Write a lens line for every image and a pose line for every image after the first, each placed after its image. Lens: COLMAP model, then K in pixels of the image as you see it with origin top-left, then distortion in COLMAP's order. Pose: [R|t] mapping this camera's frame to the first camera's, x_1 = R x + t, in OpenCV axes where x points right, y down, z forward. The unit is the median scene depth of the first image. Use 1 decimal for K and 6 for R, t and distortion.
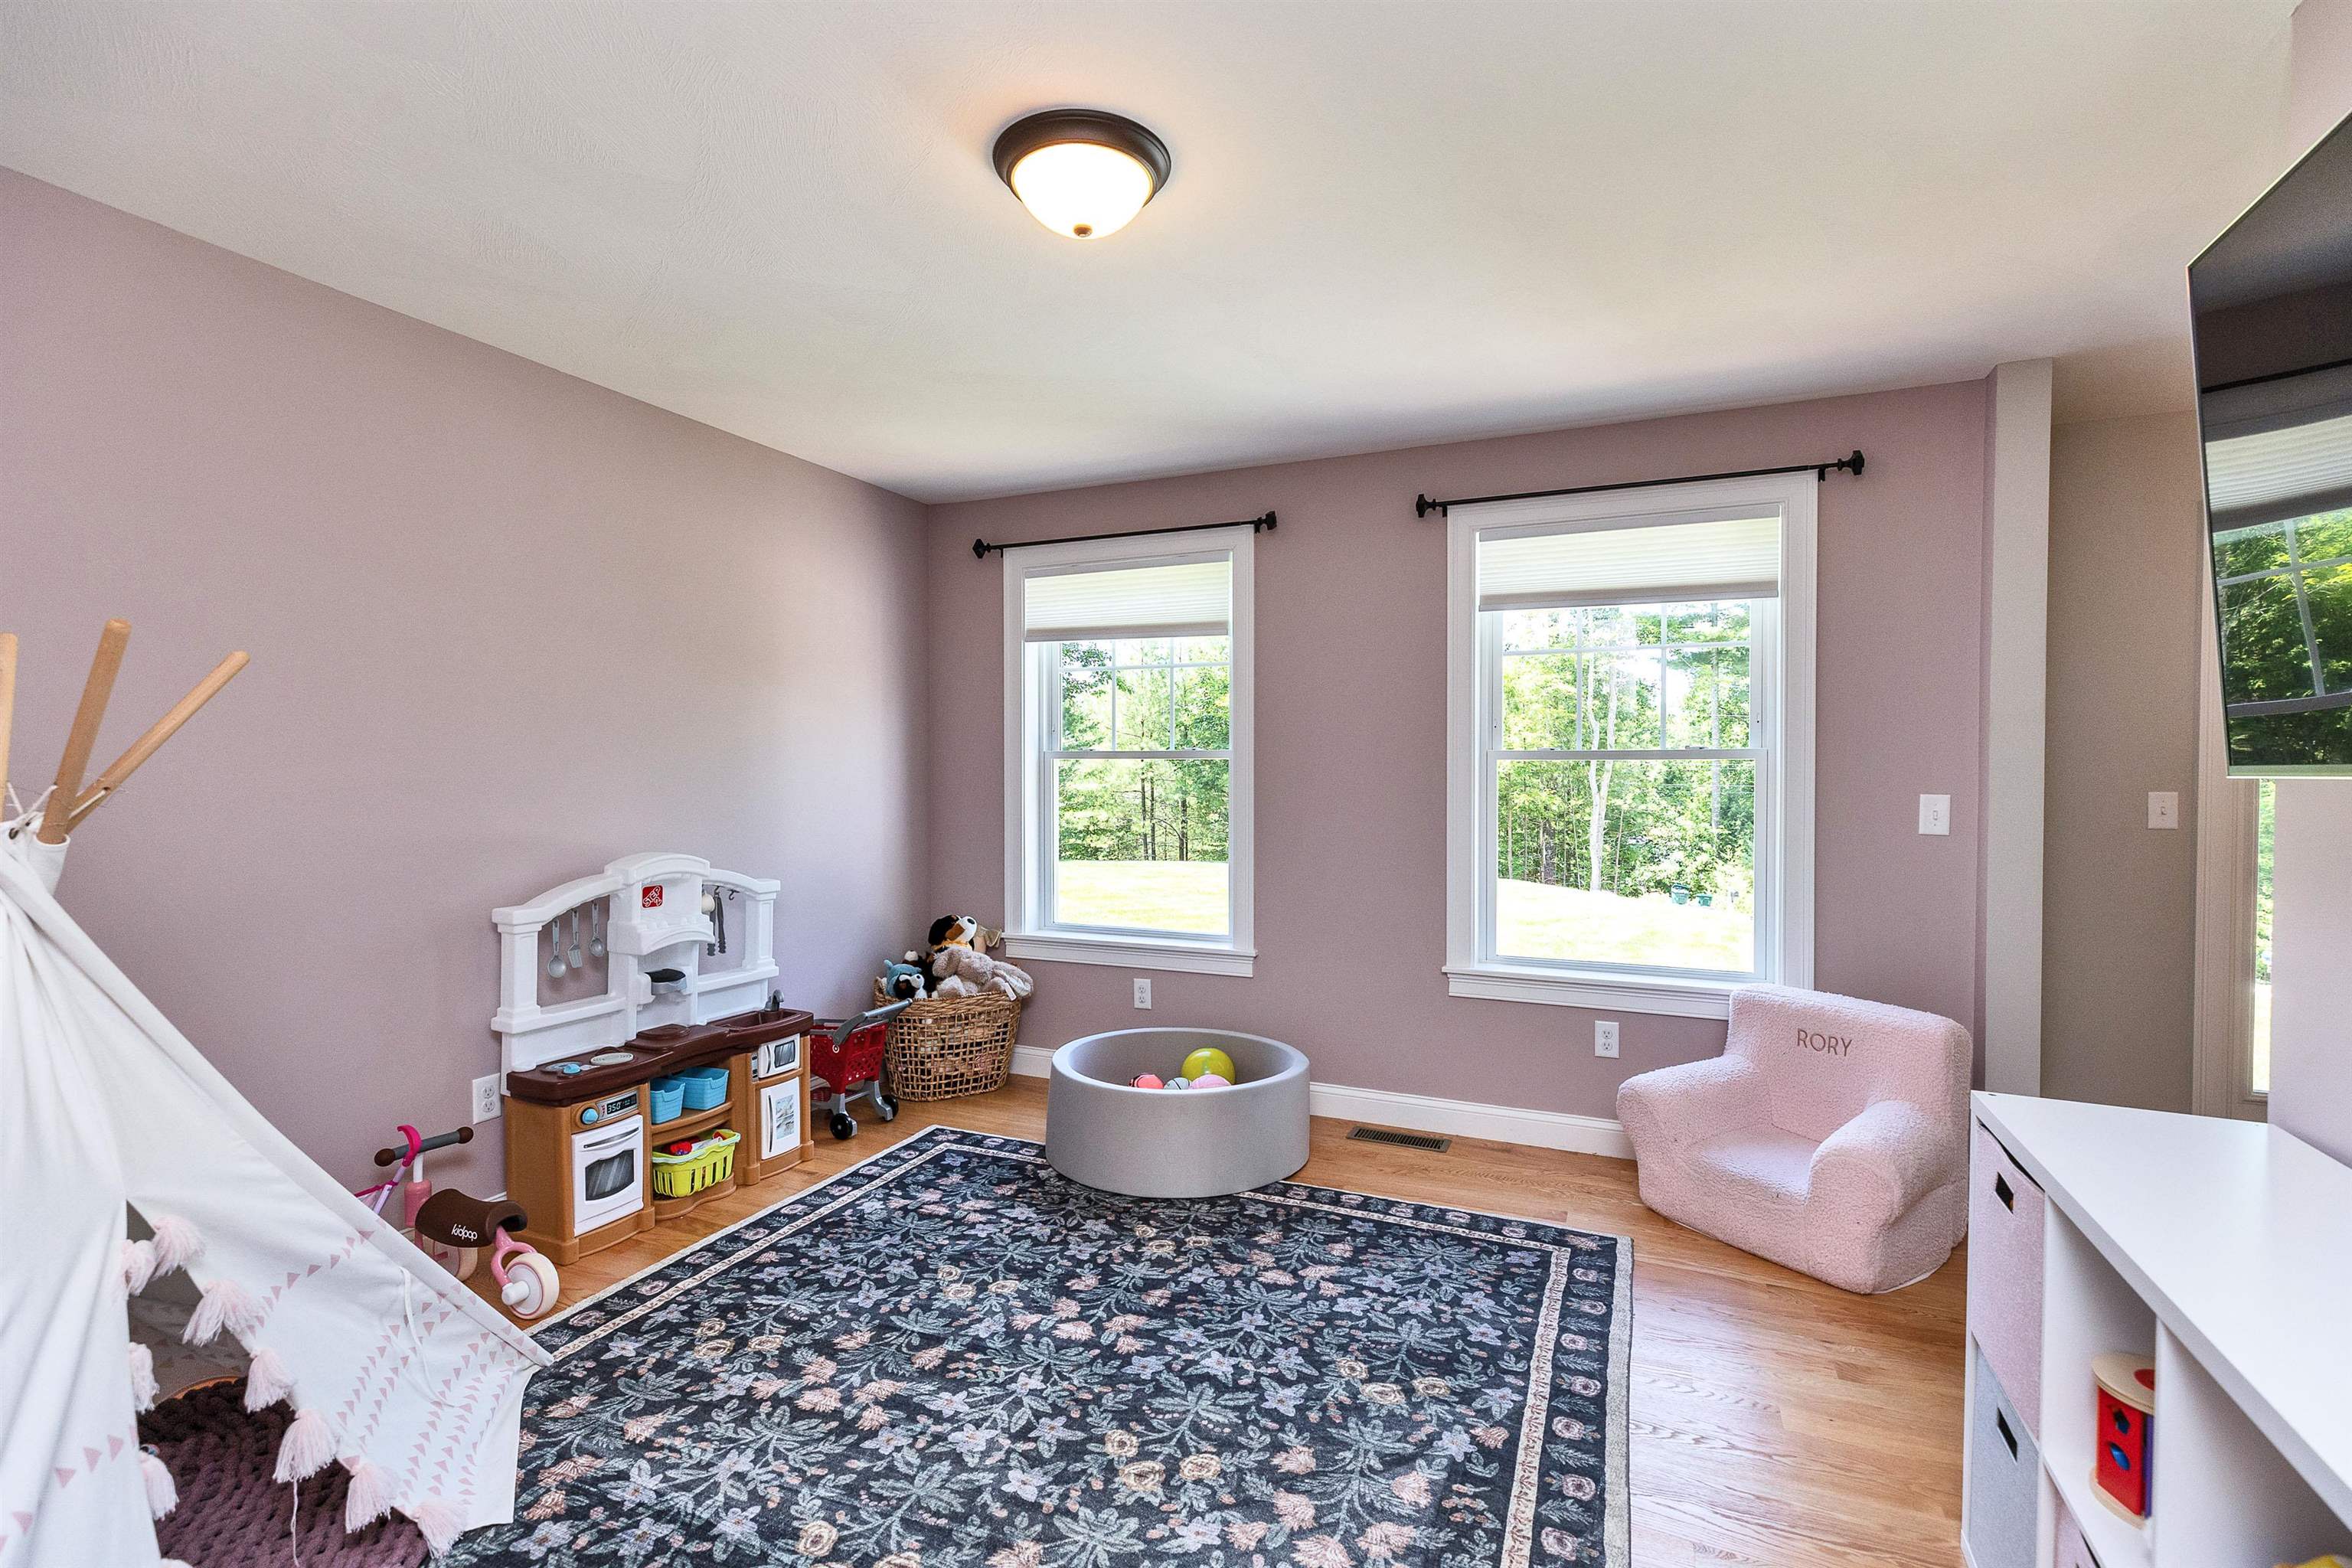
lens RADIAL K [[1064.4, 0, 1158.0], [0, 1064.4, 780.6], [0, 0, 1]] dist [0.009570, -0.001571]
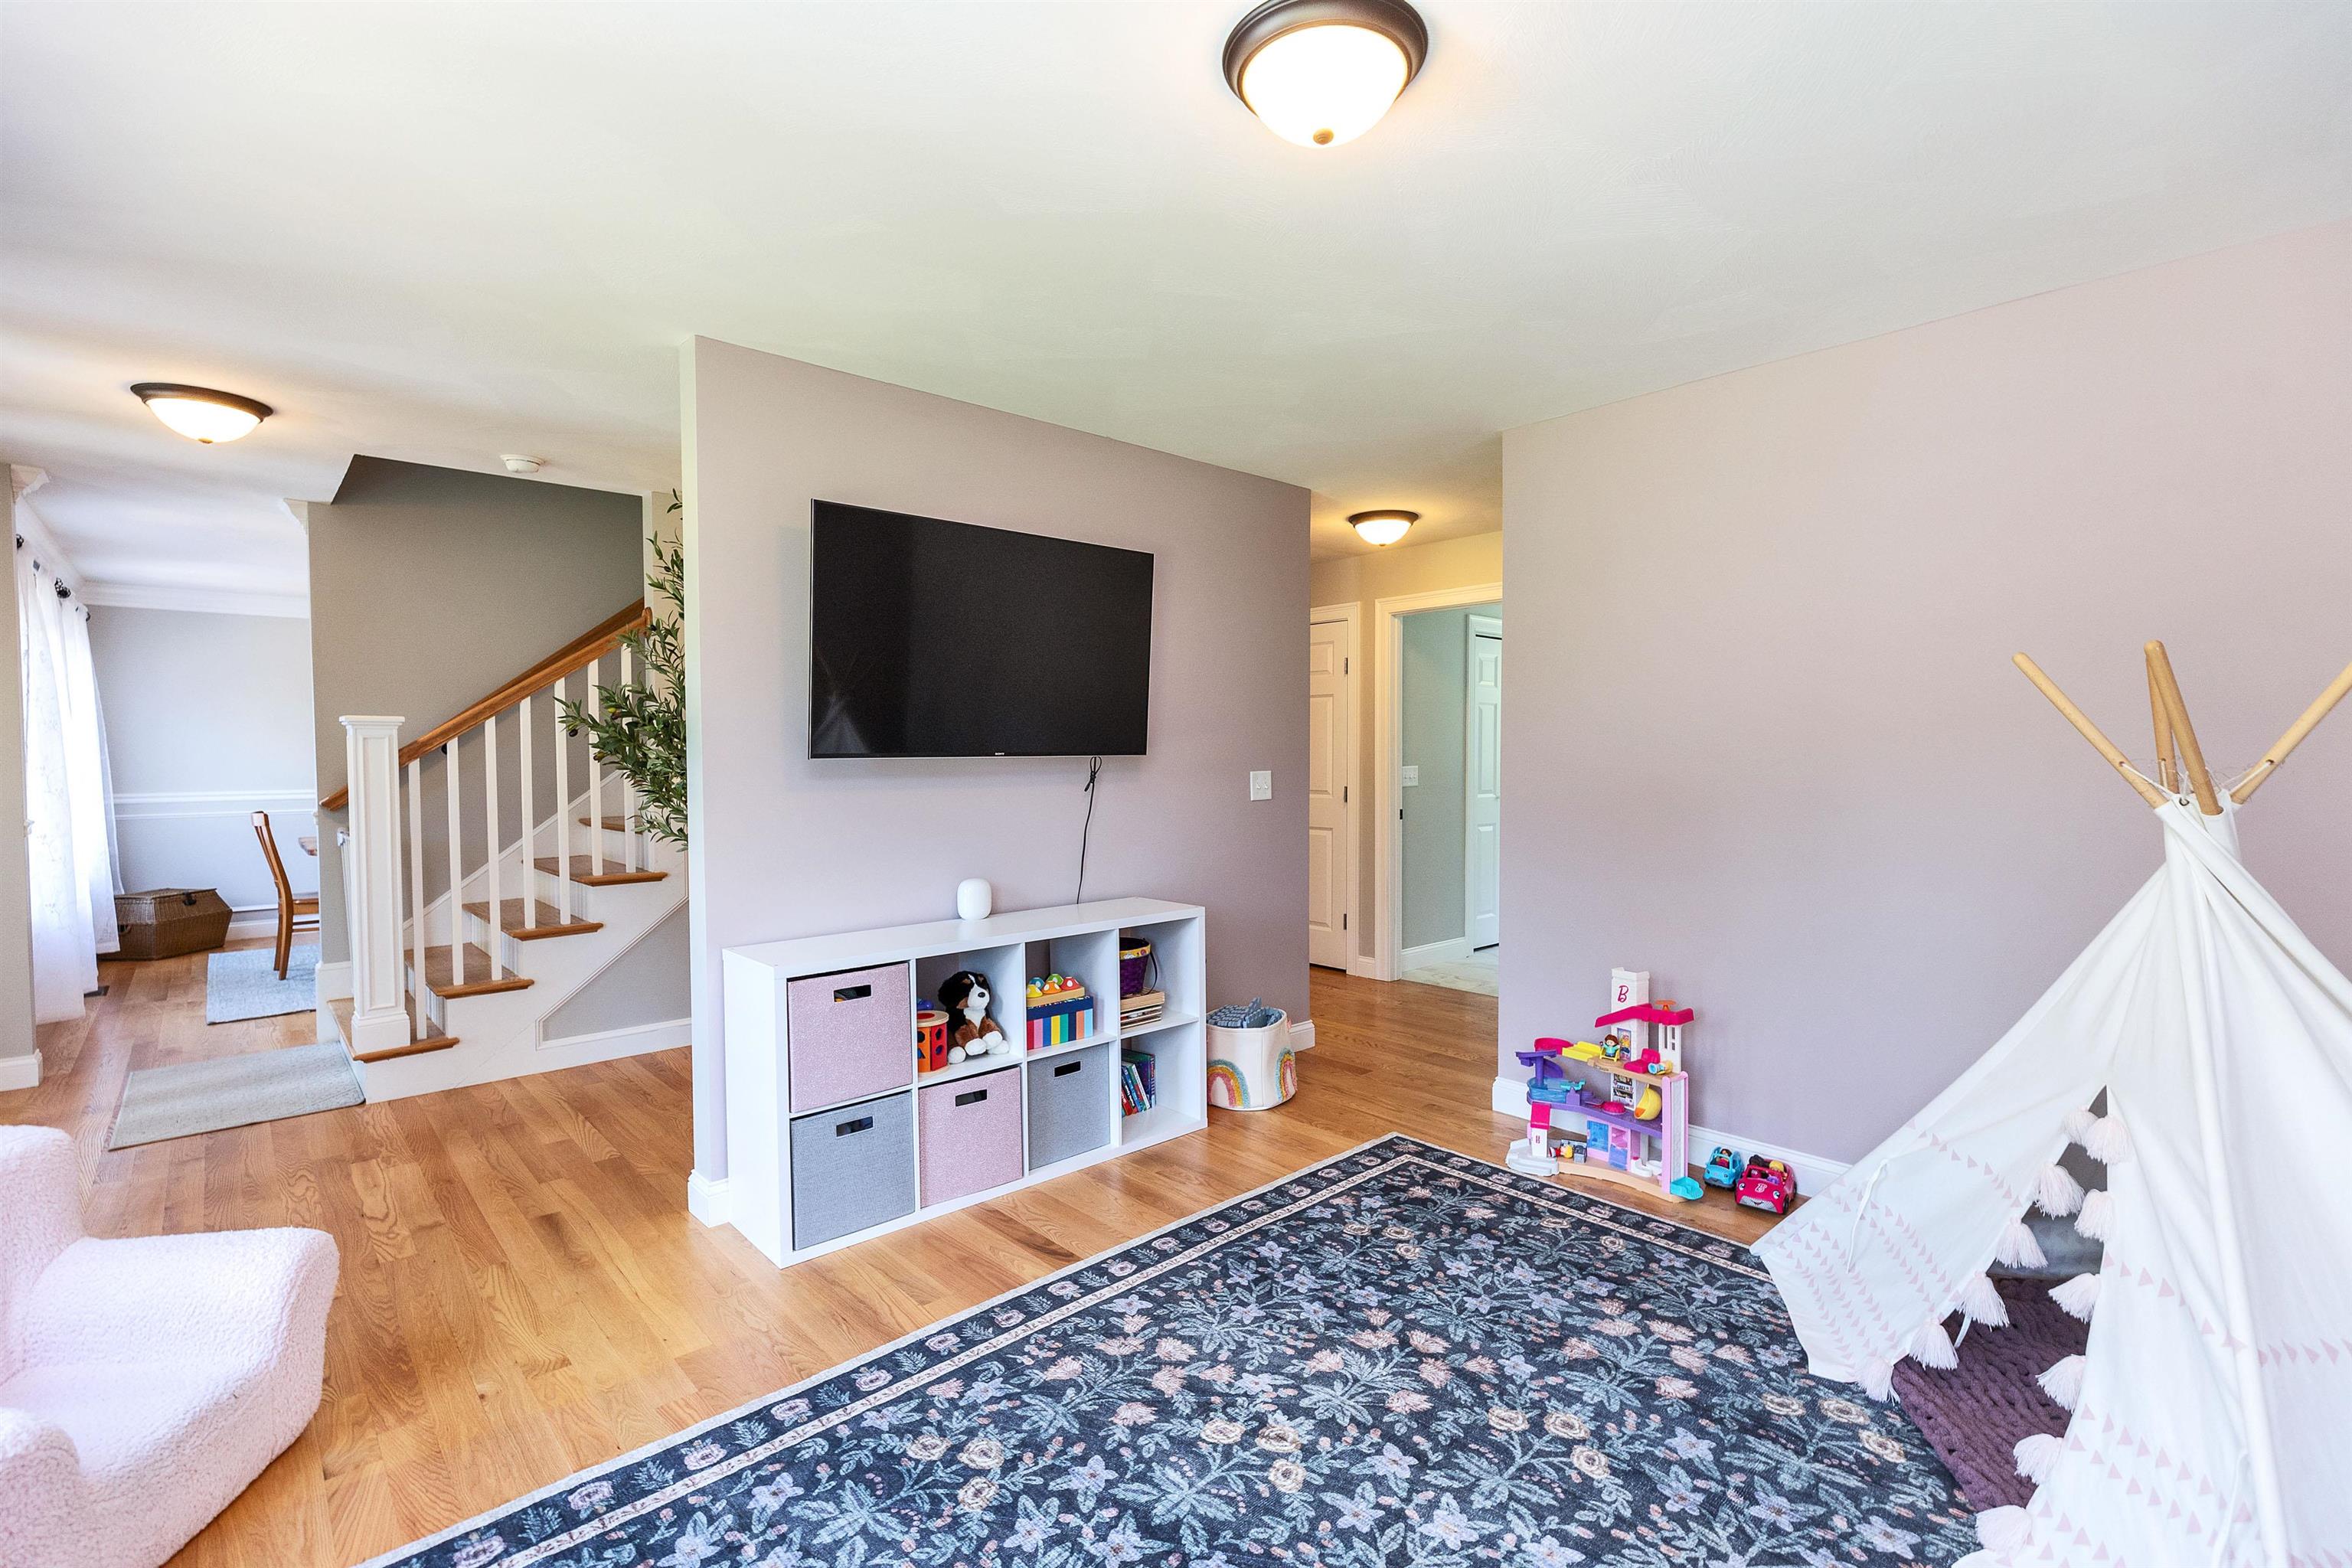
lens RADIAL K [[1064.4, 0, 1193.8], [0, 1064.4, 779.3], [0, 0, 1]] dist [0.009570, -0.001571]
pose [[-0.928458, -0.006347, 0.371383, -0.237337], [0.007646, 0.999316, 0.036193, -0.017589], [-0.371359, 0.036443, -0.927774, 1.473436]]
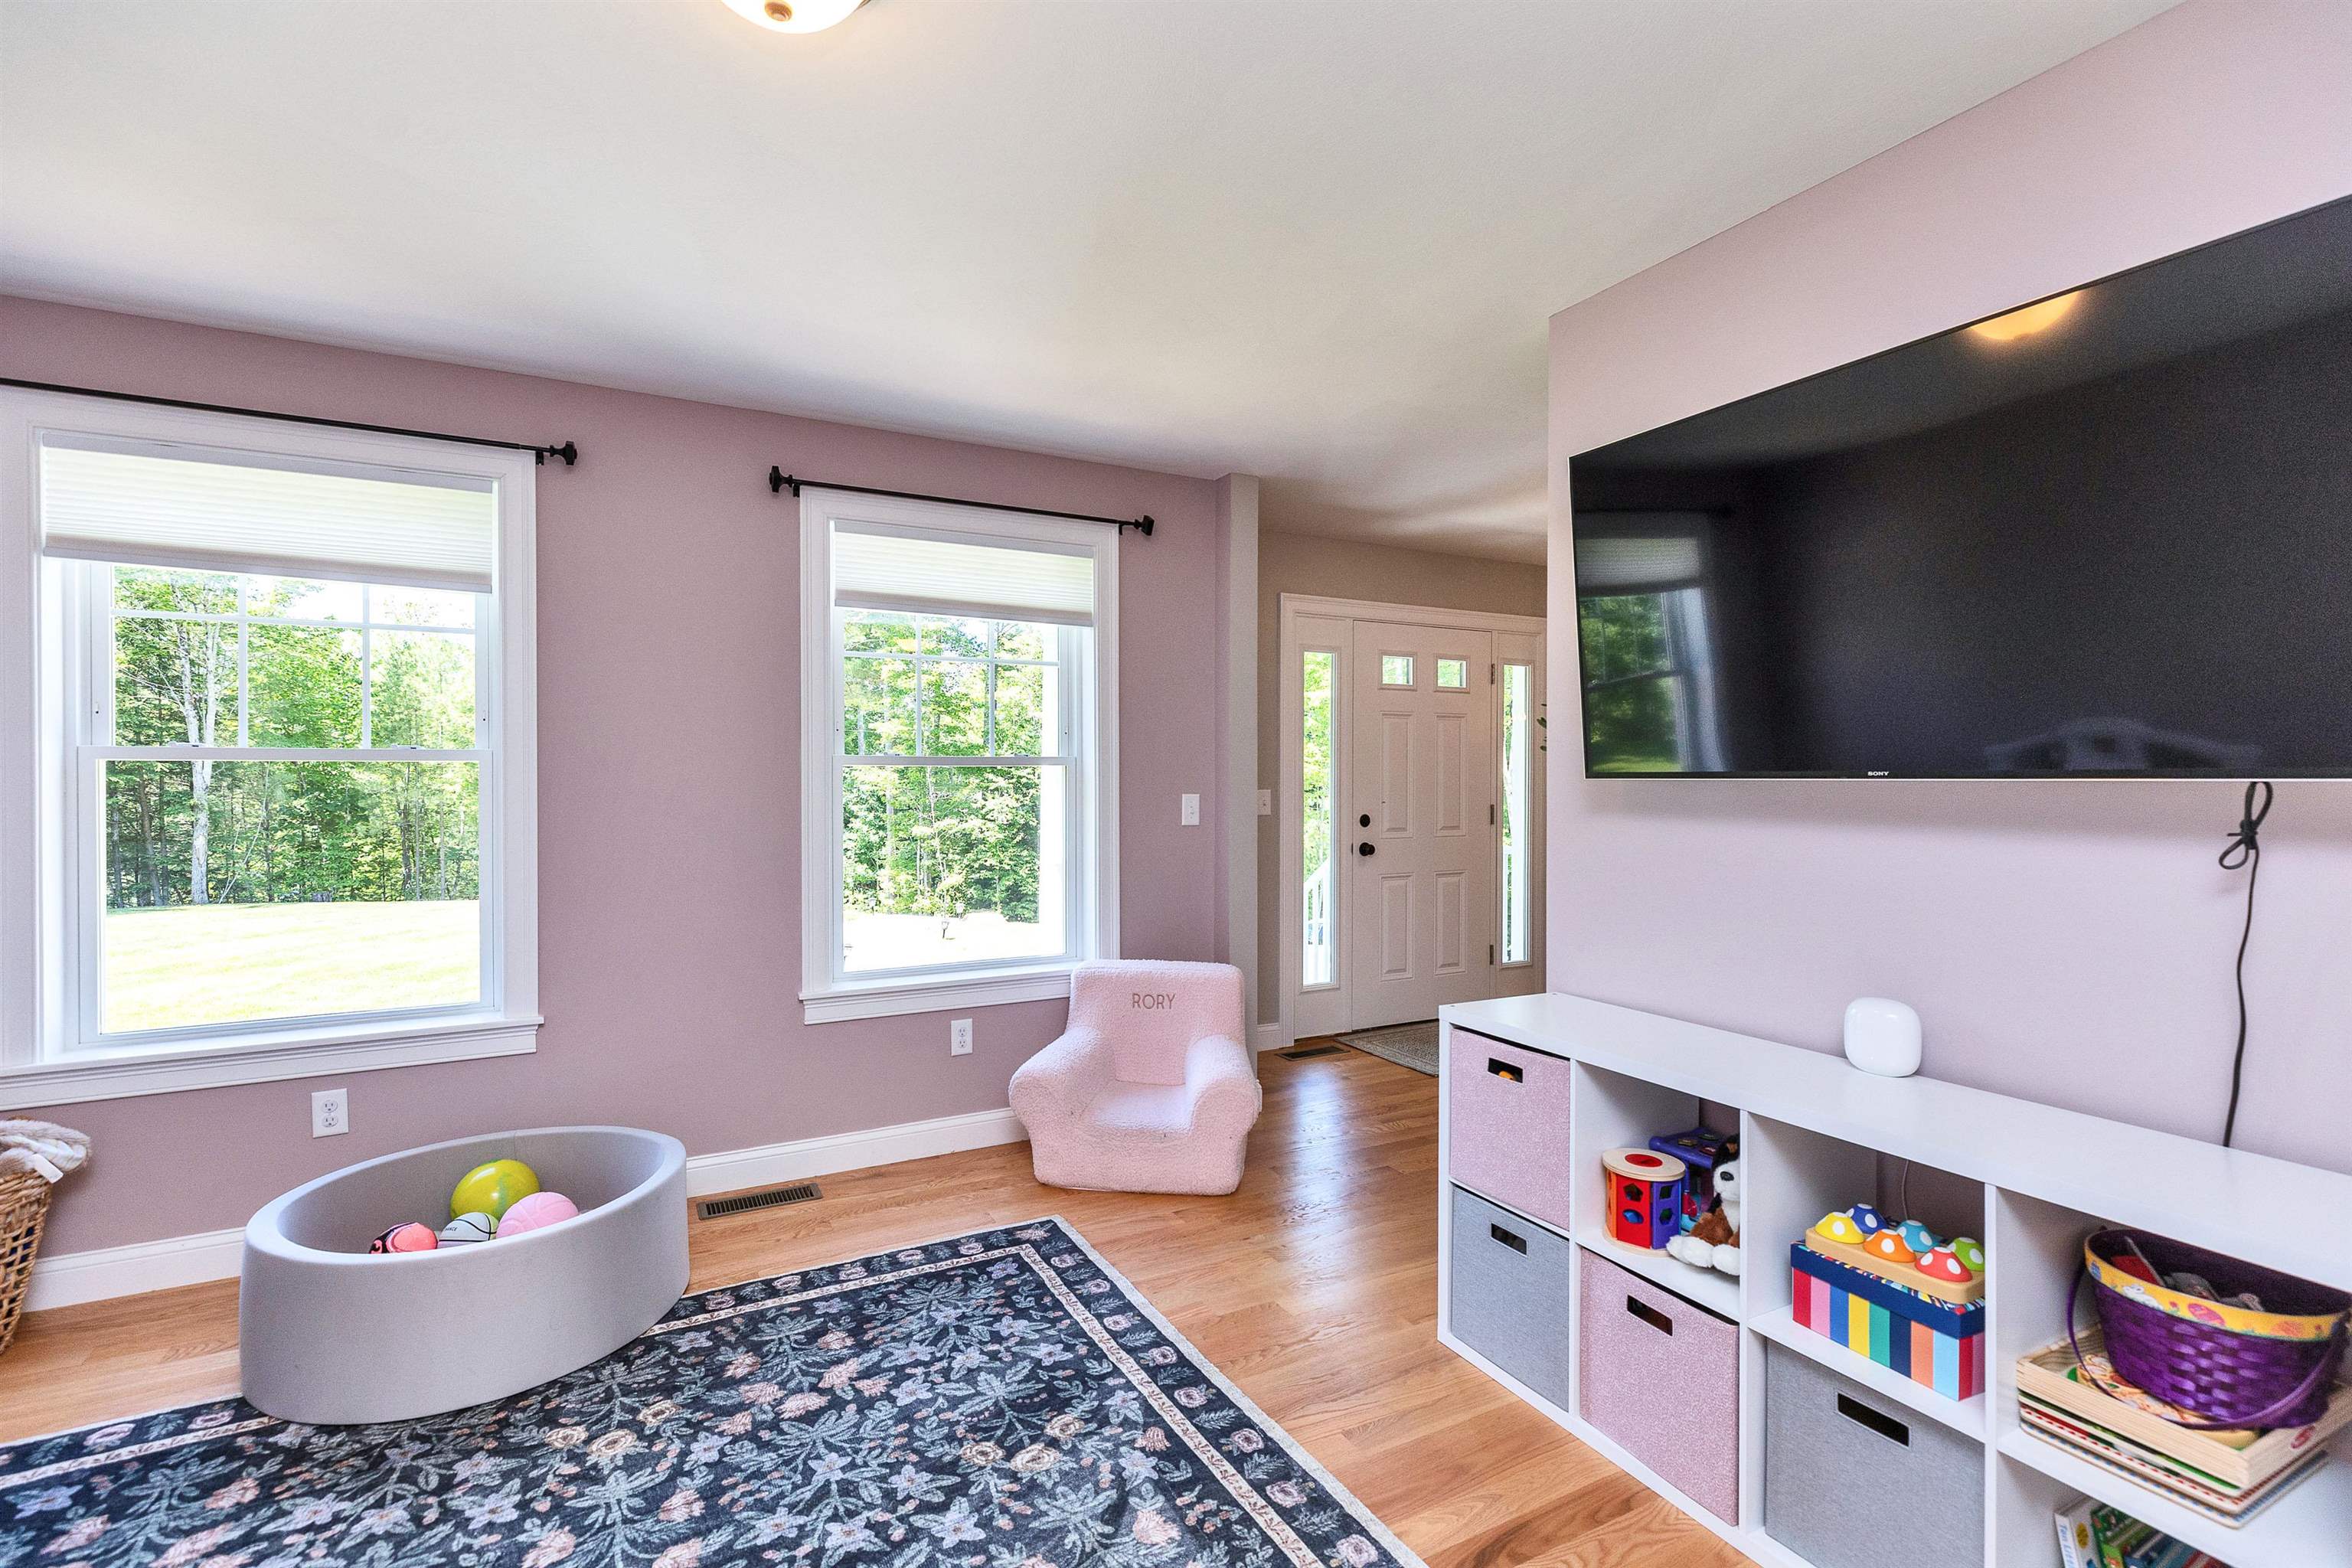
lens RADIAL K [[1064.4, 0, 1158.3], [0, 1064.4, 773.2], [0, 0, 1]] dist [0.009570, -0.001571]
pose [[0.614616, 0.000095, 0.788826, -0.375010], [0.010548, 0.999910, -0.008339, -0.001993], [-0.788756, 0.013445, 0.614560, 0.295181]]
